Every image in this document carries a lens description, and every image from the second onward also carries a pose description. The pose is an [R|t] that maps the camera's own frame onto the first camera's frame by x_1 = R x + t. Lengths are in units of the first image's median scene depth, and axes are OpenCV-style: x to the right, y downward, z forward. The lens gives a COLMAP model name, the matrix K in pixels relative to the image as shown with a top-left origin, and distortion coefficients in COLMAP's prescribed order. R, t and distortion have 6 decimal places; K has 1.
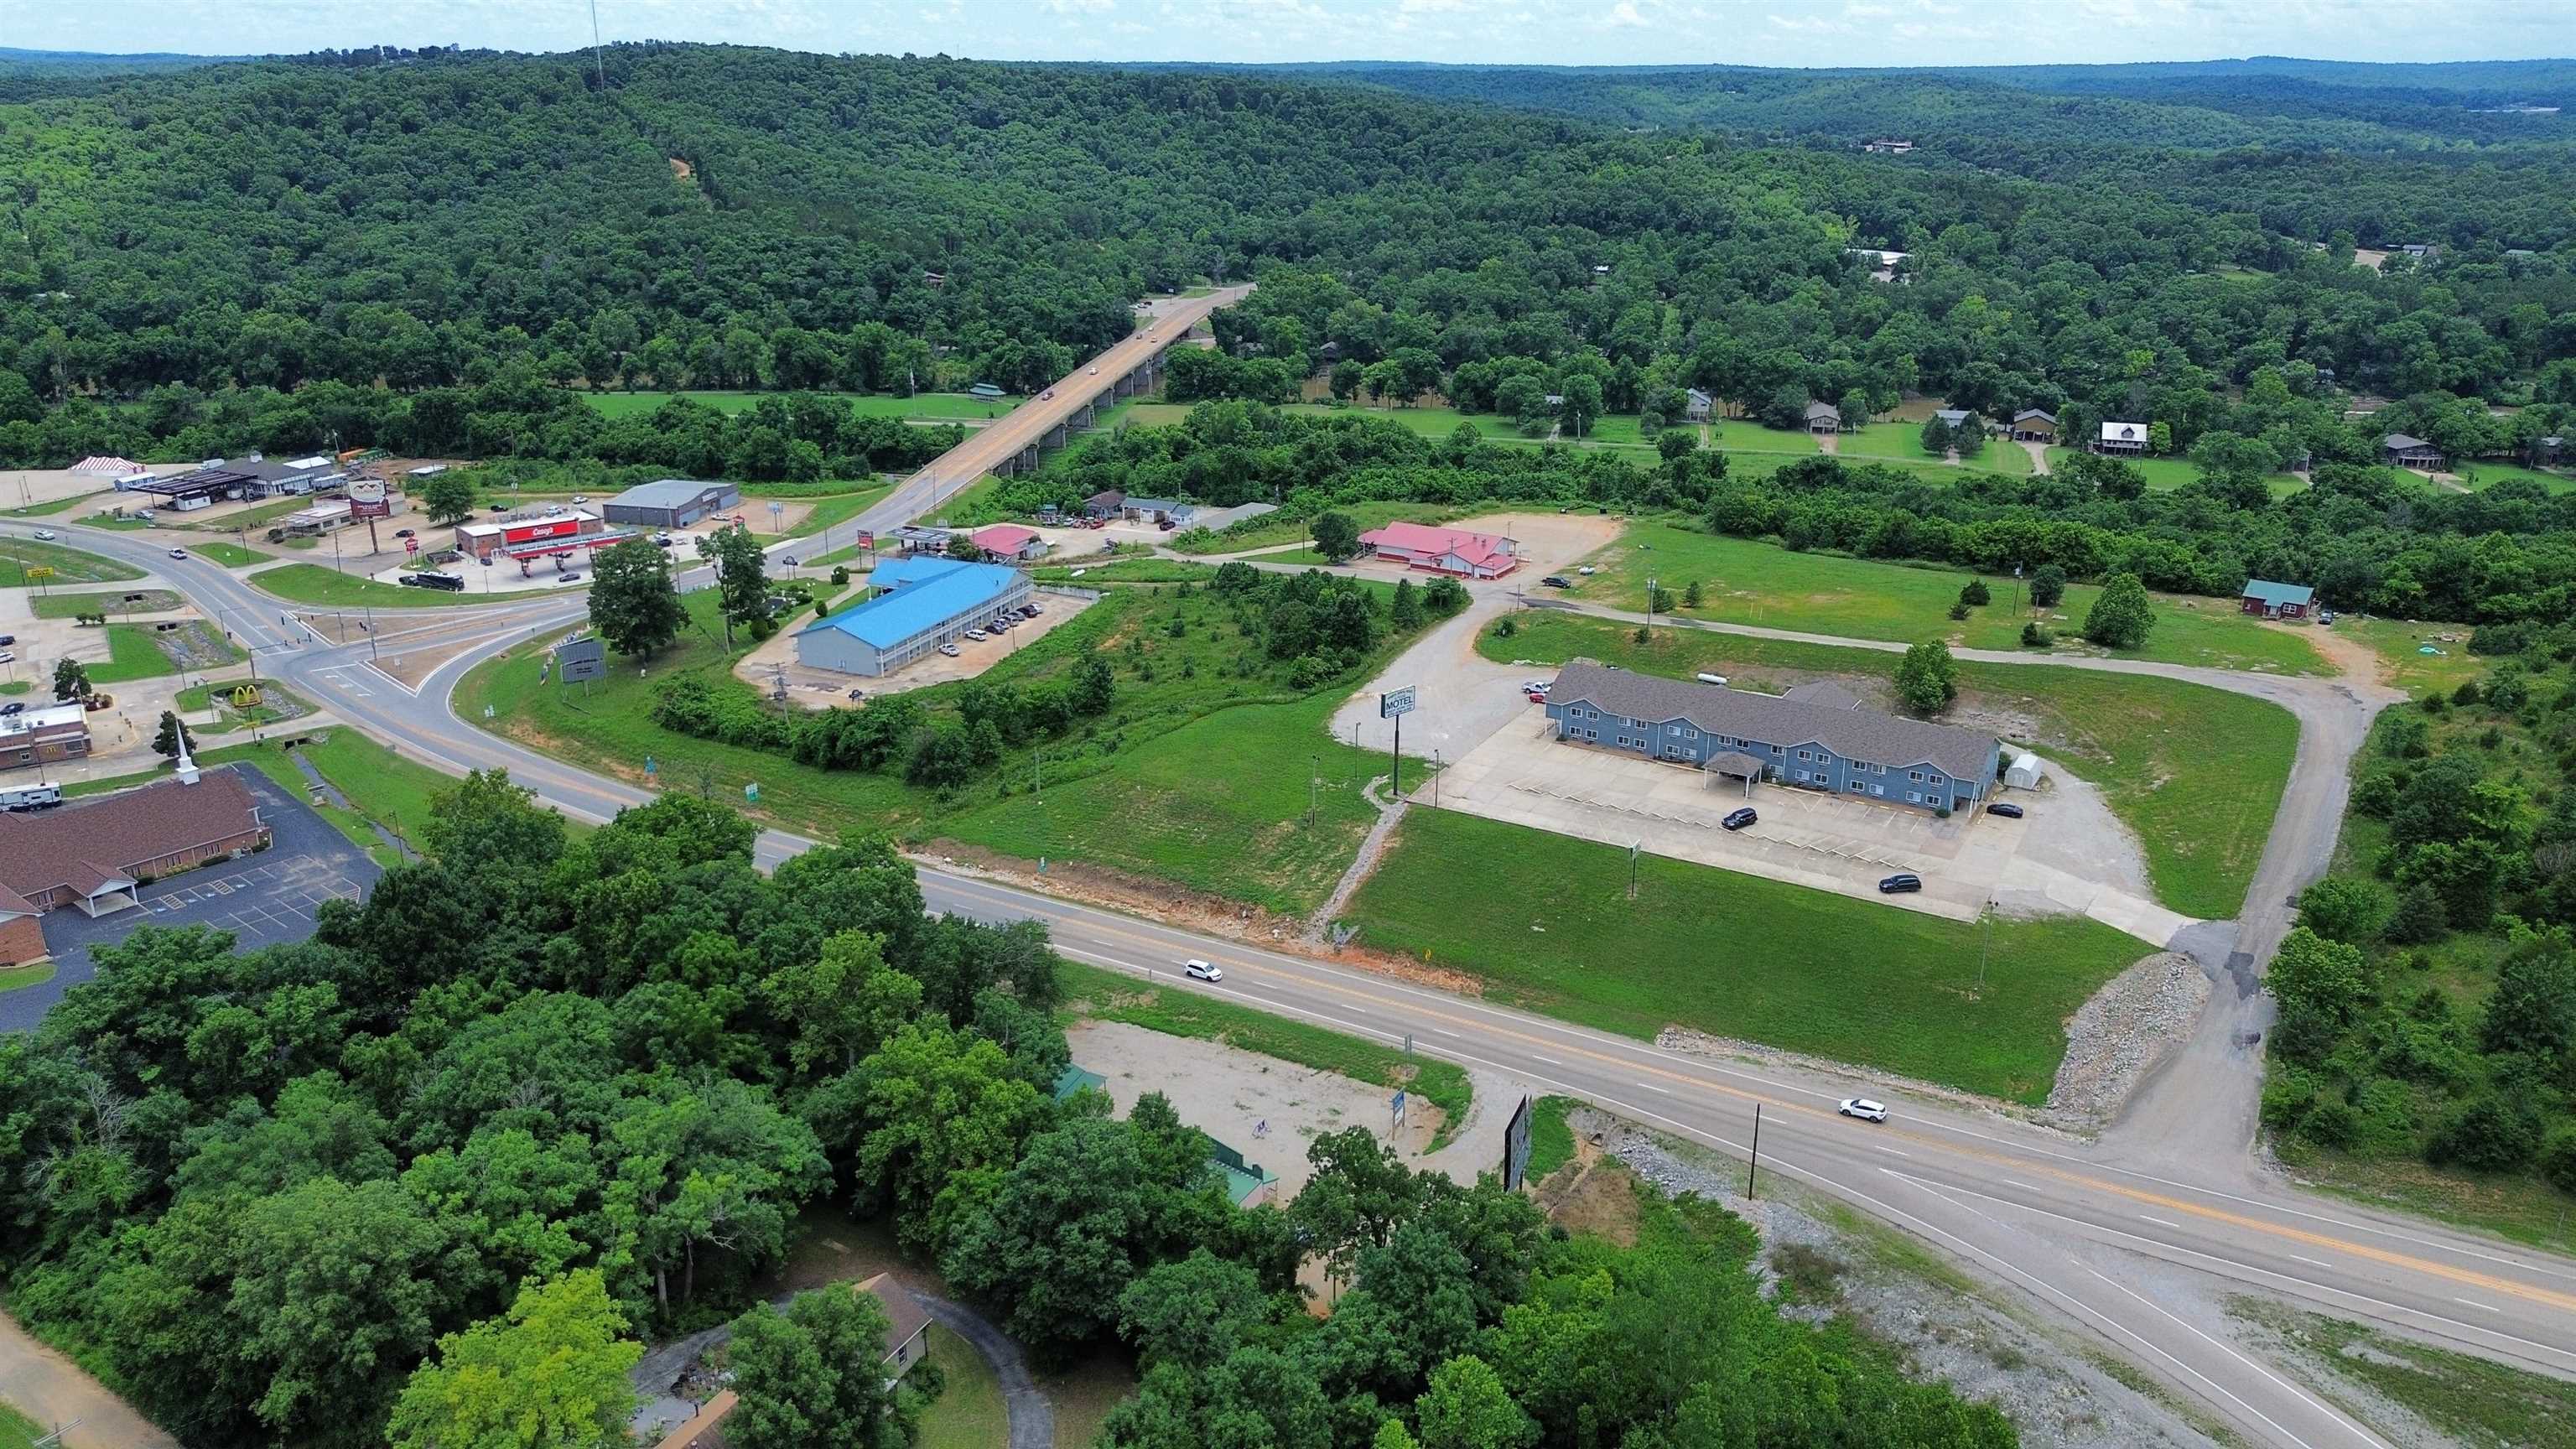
lens RADIAL K [[1822.2, 0, 1287.5], [0, 1822.2, 715.9], [0, 0, 1]] dist [0.069036, -0.066441]
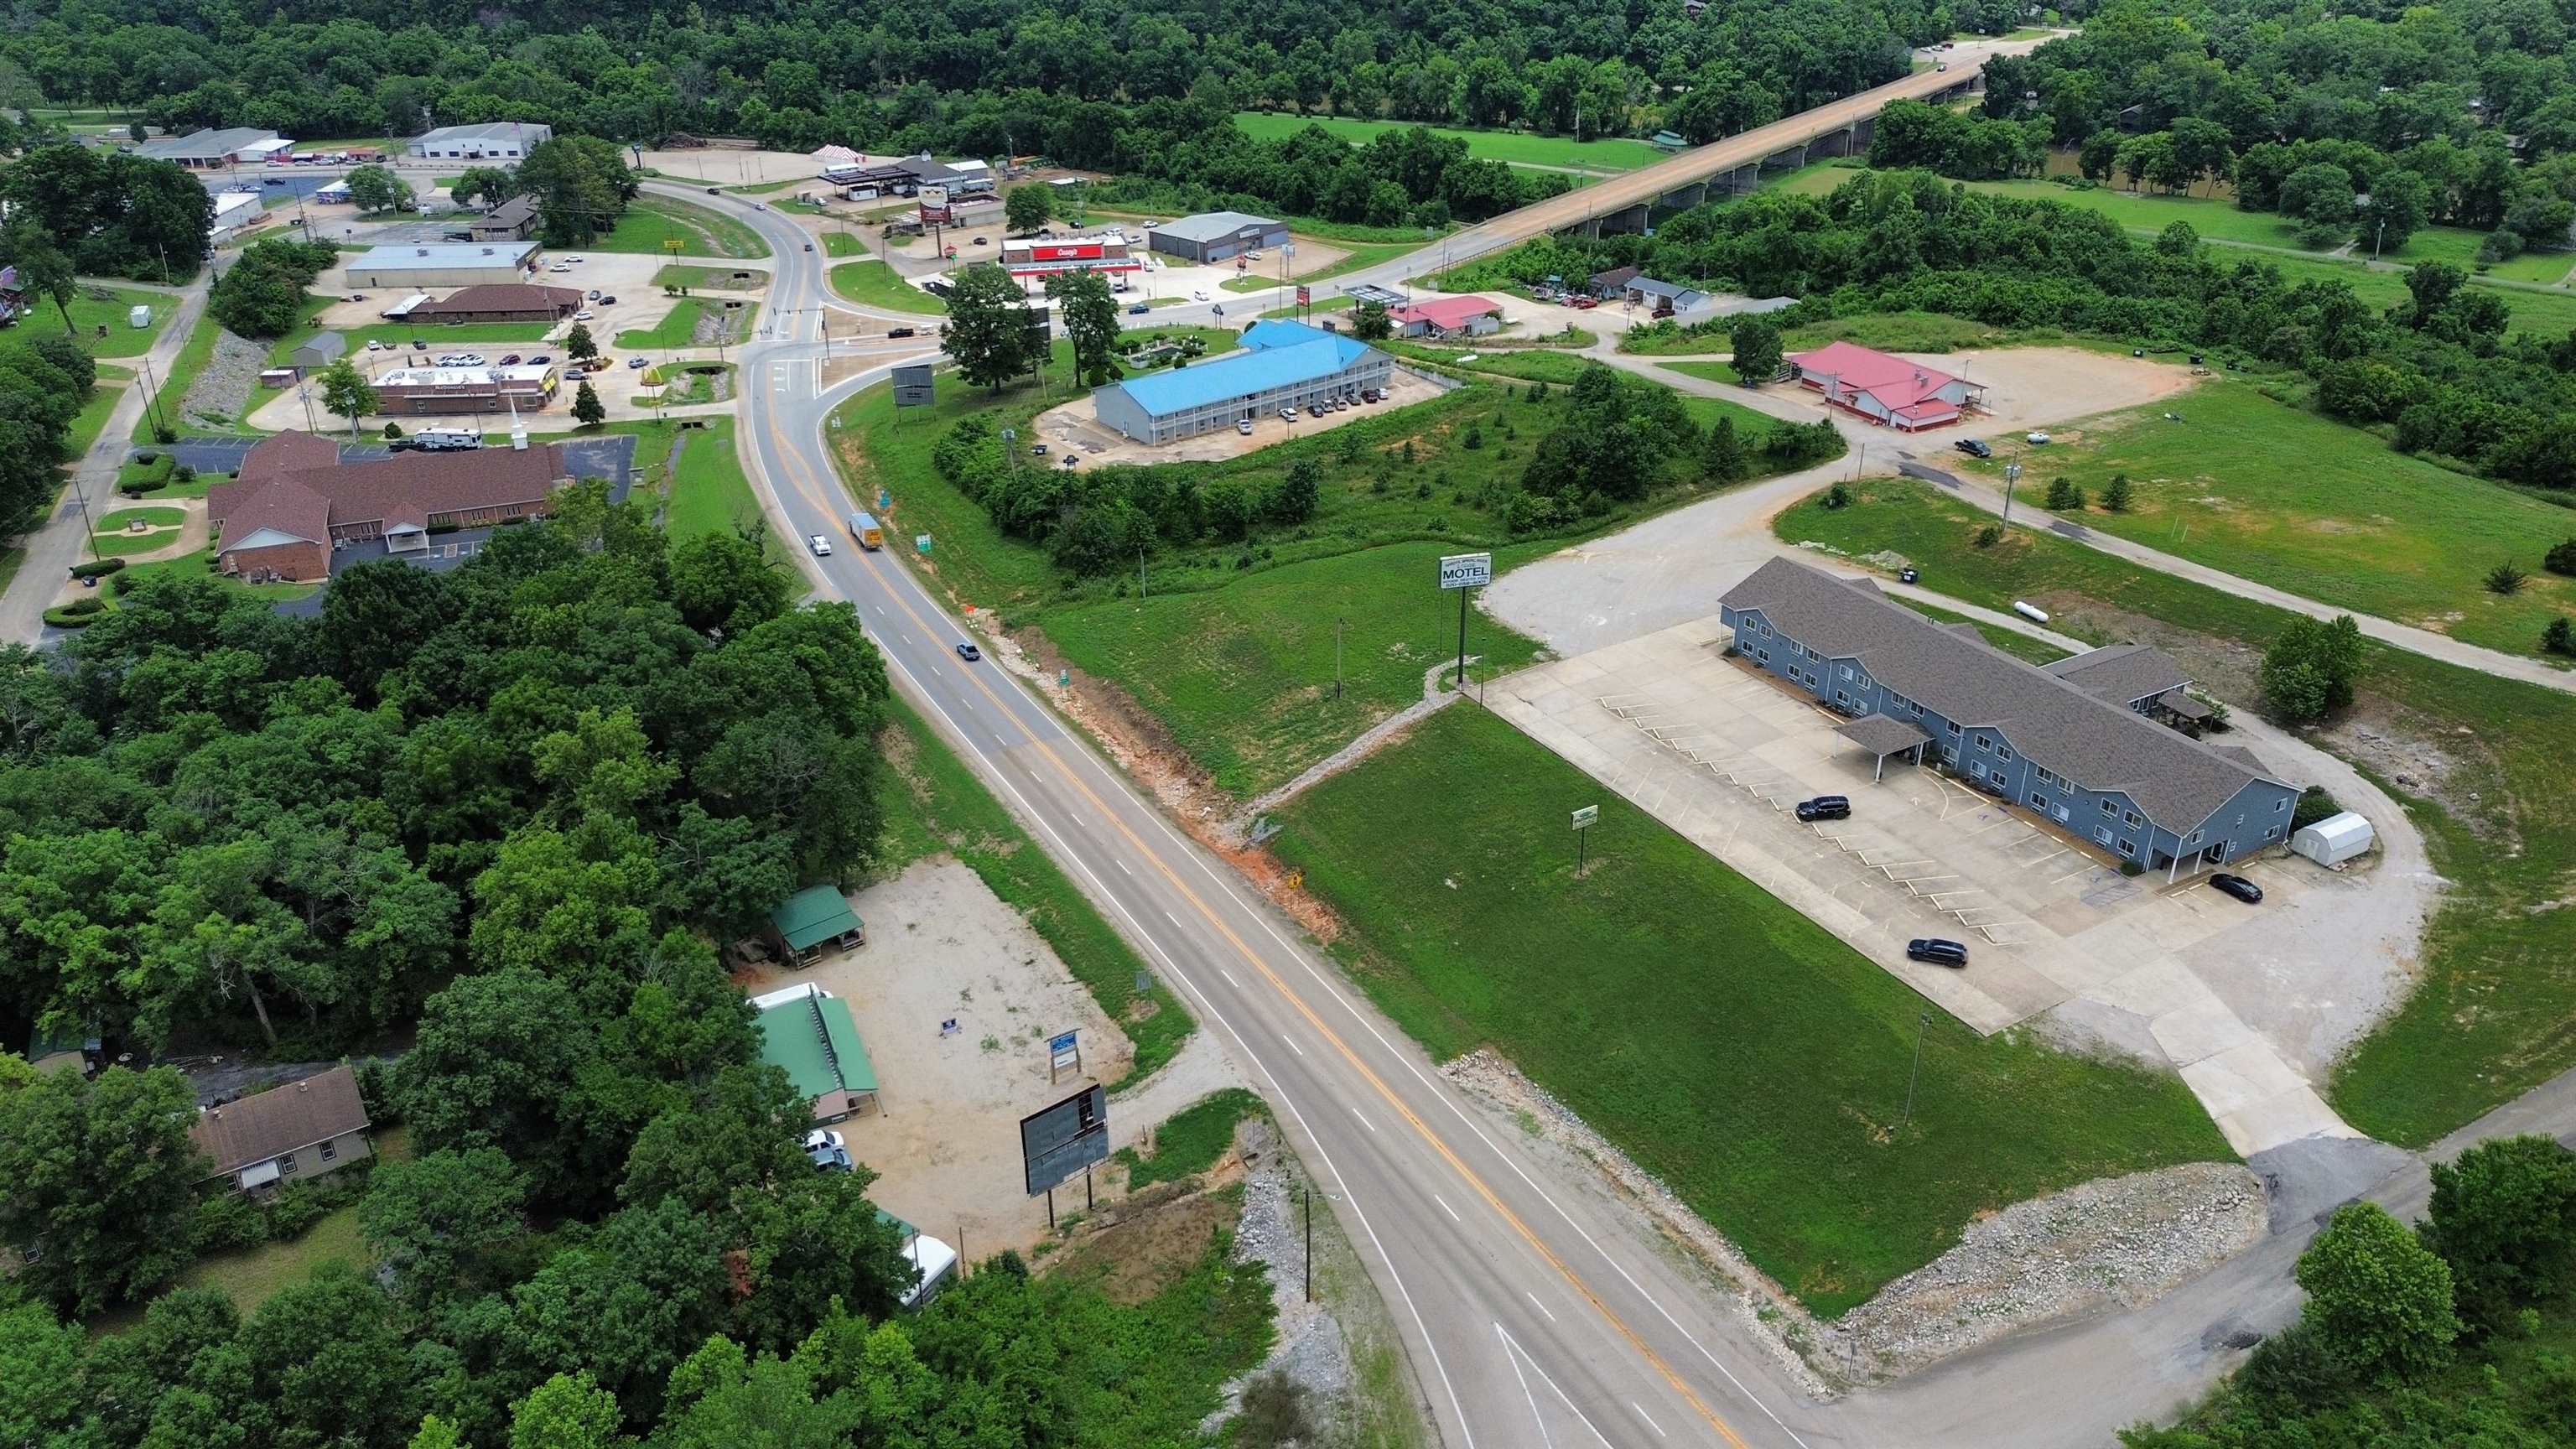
lens RADIAL K [[1822.2, 0, 1284.4], [0, 1822.2, 723.6], [0, 0, 1]] dist [0.069036, -0.066441]
pose [[0.869149, 0.215310, -0.445220, 0.280866], [-0.151769, 0.972938, 0.174237, -0.054154], [0.470686, -0.083867, 0.878306, 0.182023]]
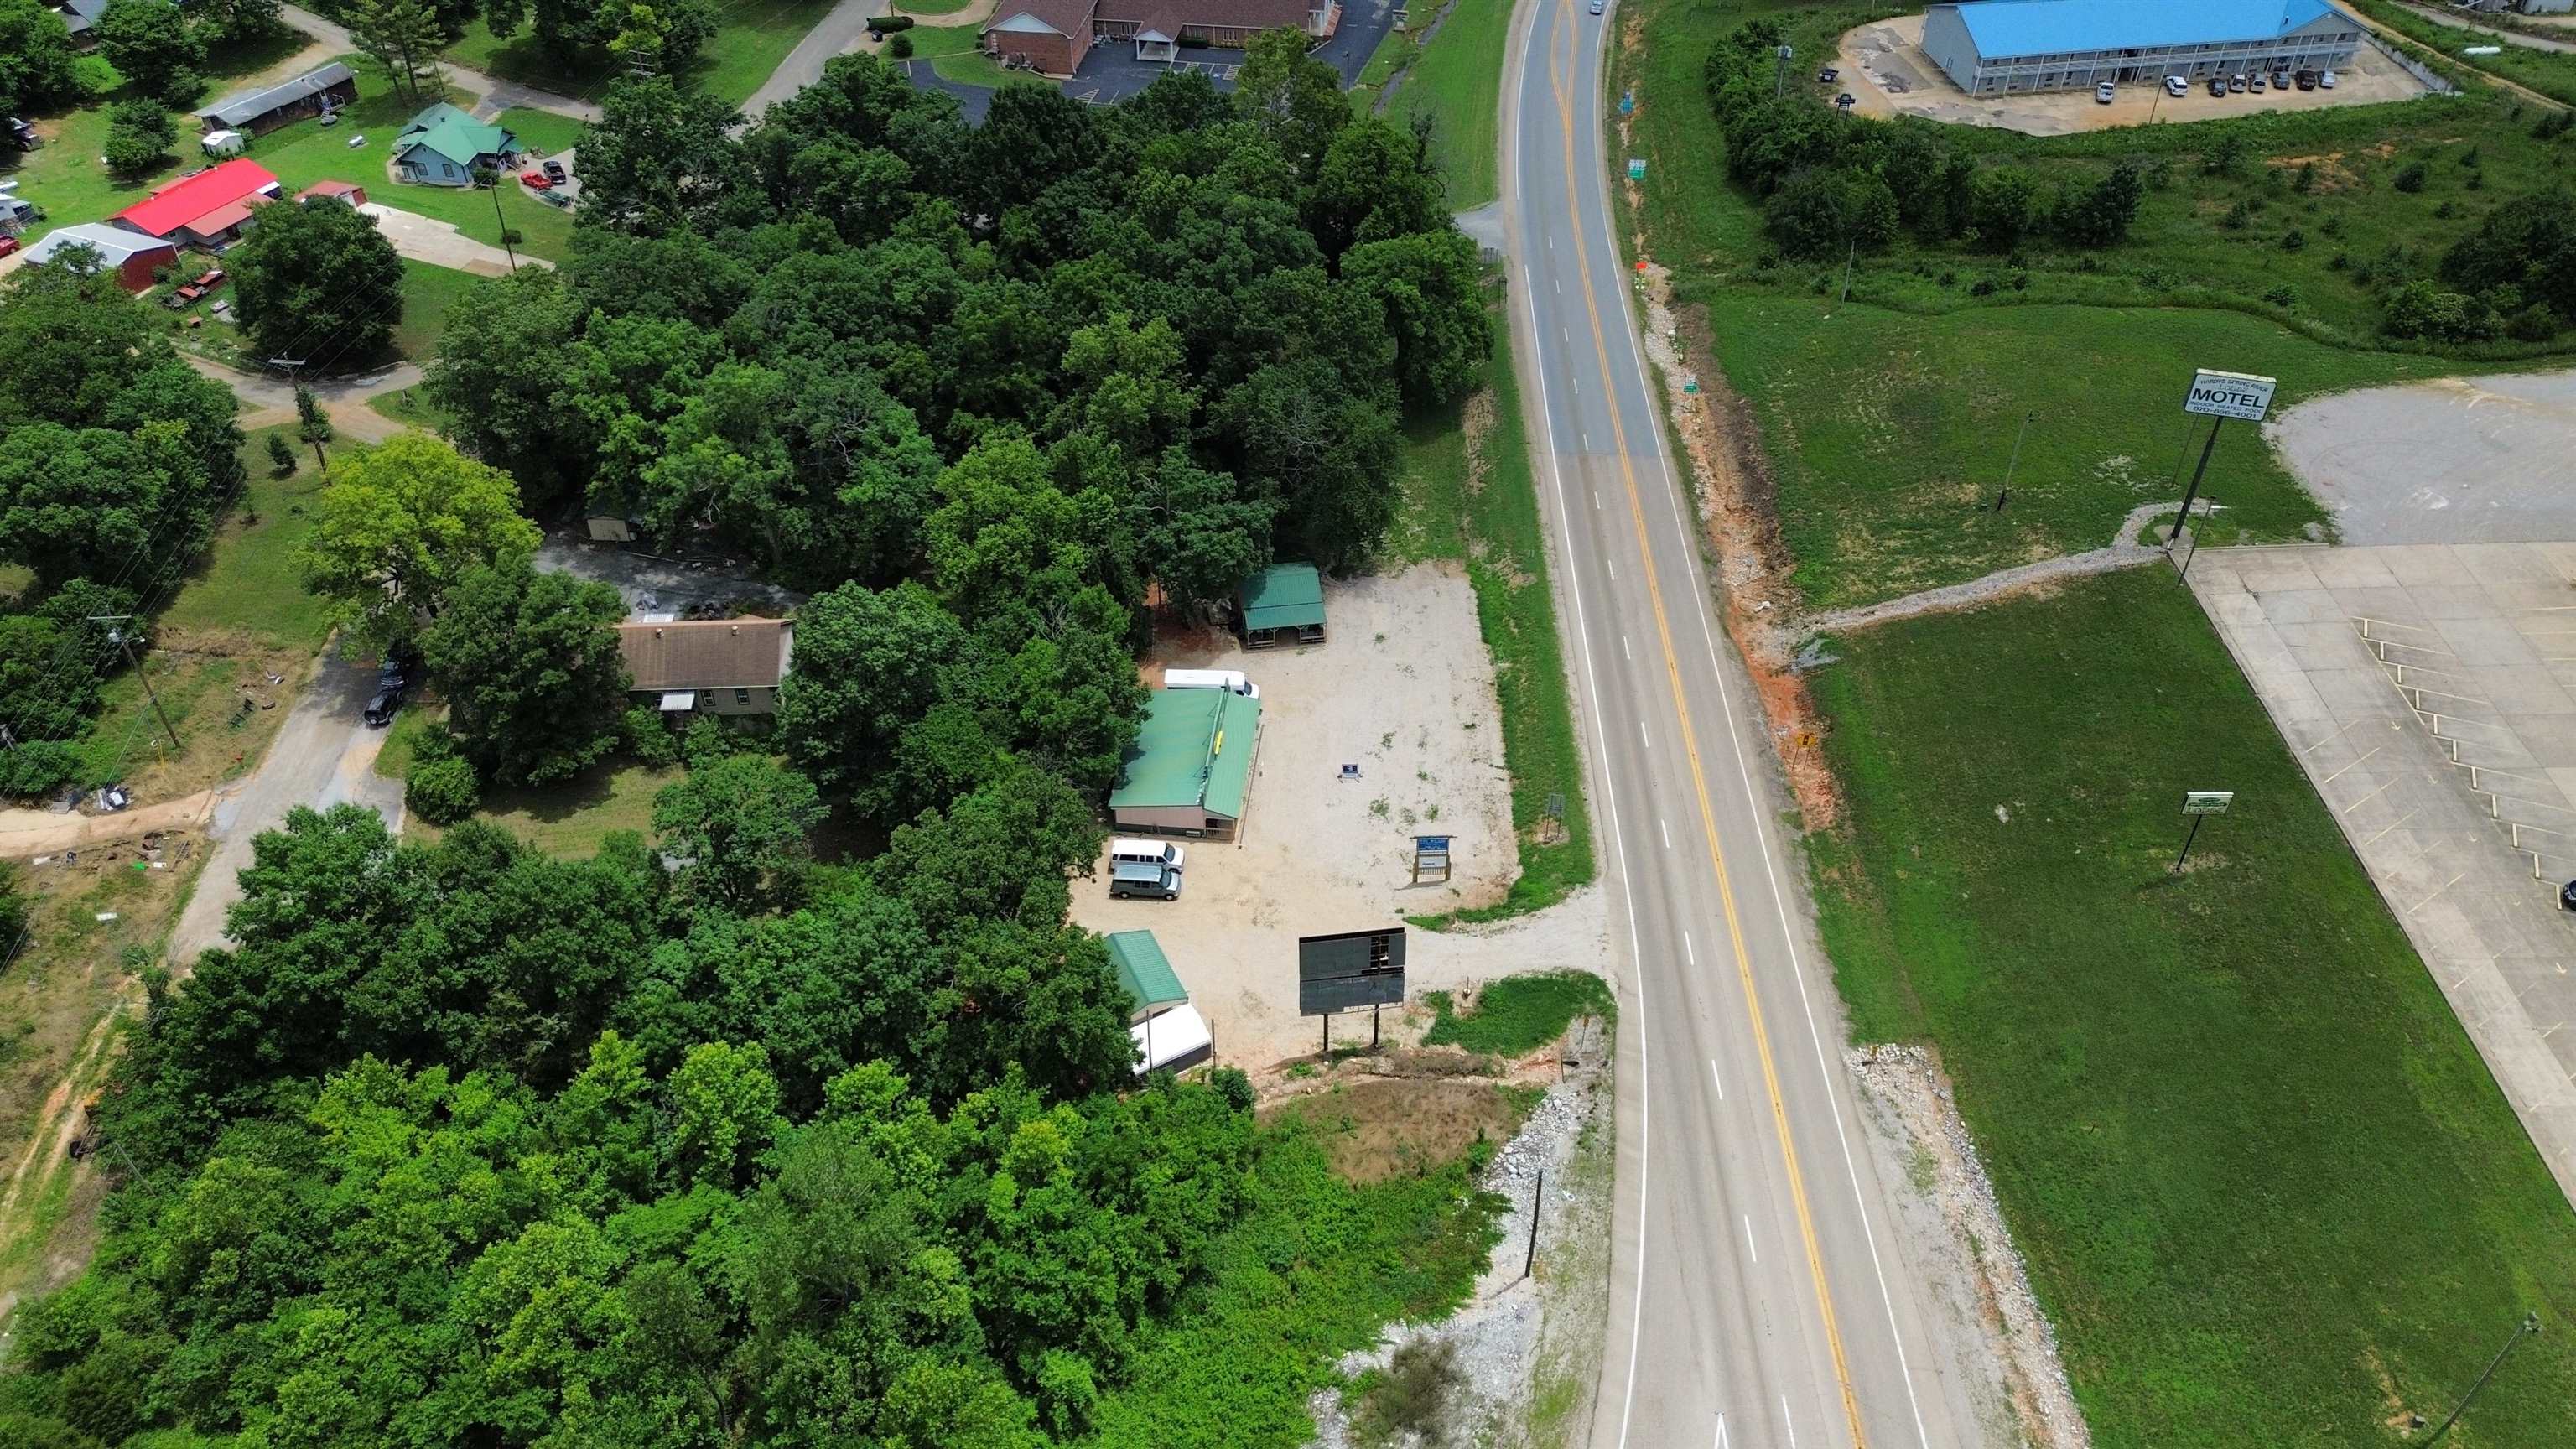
lens RADIAL K [[1822.2, 0, 1278.0], [0, 1822.2, 722.5], [0, 0, 1]] dist [0.069036, -0.066441]
pose [[0.498041, 0.559440, -0.662557, 0.276376], [-0.279786, 0.826867, 0.487864, -0.095773], [0.820777, -0.057602, 0.568337, 0.305991]]
